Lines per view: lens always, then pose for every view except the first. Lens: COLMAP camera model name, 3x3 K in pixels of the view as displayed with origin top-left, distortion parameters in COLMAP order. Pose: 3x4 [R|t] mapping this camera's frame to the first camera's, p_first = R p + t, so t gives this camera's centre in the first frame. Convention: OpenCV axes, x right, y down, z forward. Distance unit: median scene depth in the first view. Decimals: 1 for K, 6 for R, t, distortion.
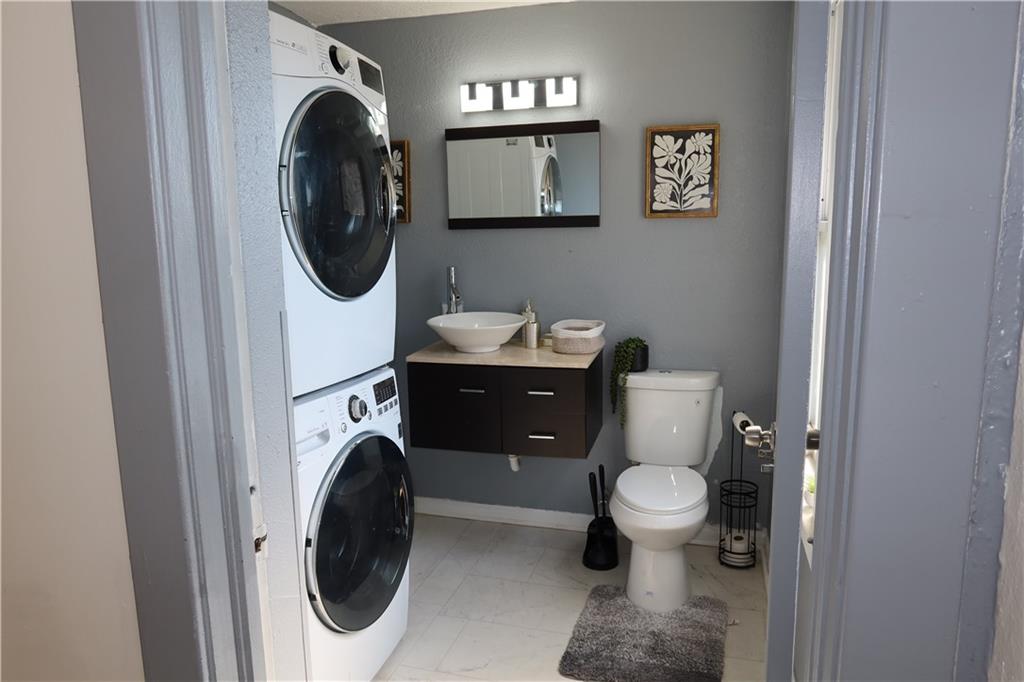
lens RADIAL K [[703.7, 0, 514.5], [0, 703.7, 332.4], [0, 0, 1]] dist [-0.021541, 0.003810]
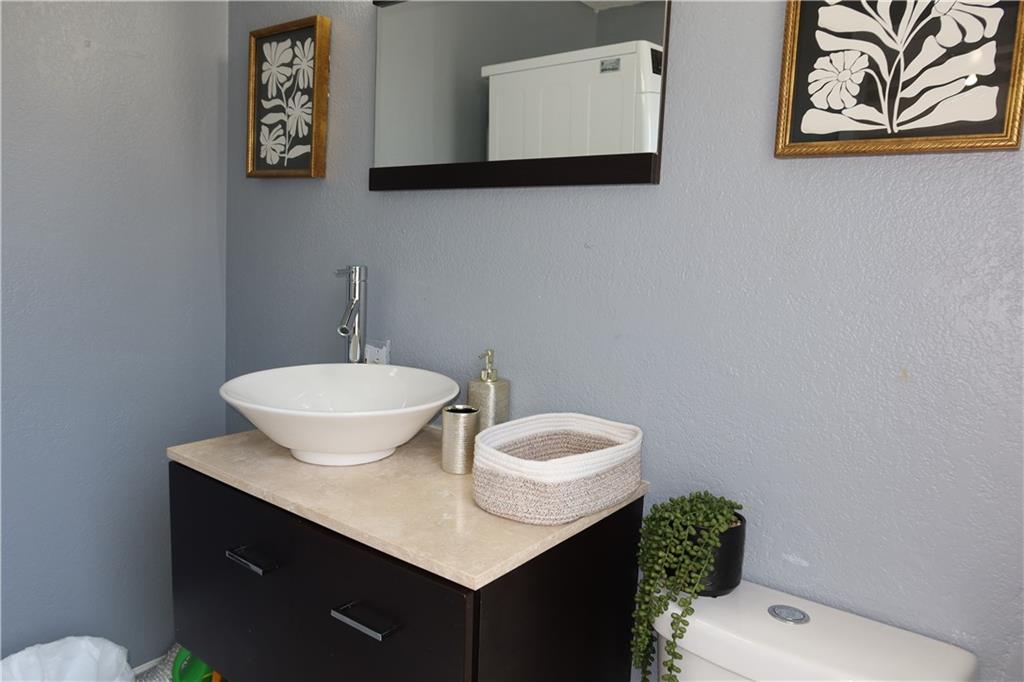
lens RADIAL K [[703.7, 0, 514.5], [0, 703.7, 332.4], [0, 0, 1]] dist [-0.021541, 0.003810]
pose [[0.926885, 0.107837, -0.359521, 0.202698], [-0.128828, 0.991054, -0.034870, -0.049808], [0.352544, 0.078637, 0.932485, 0.649684]]
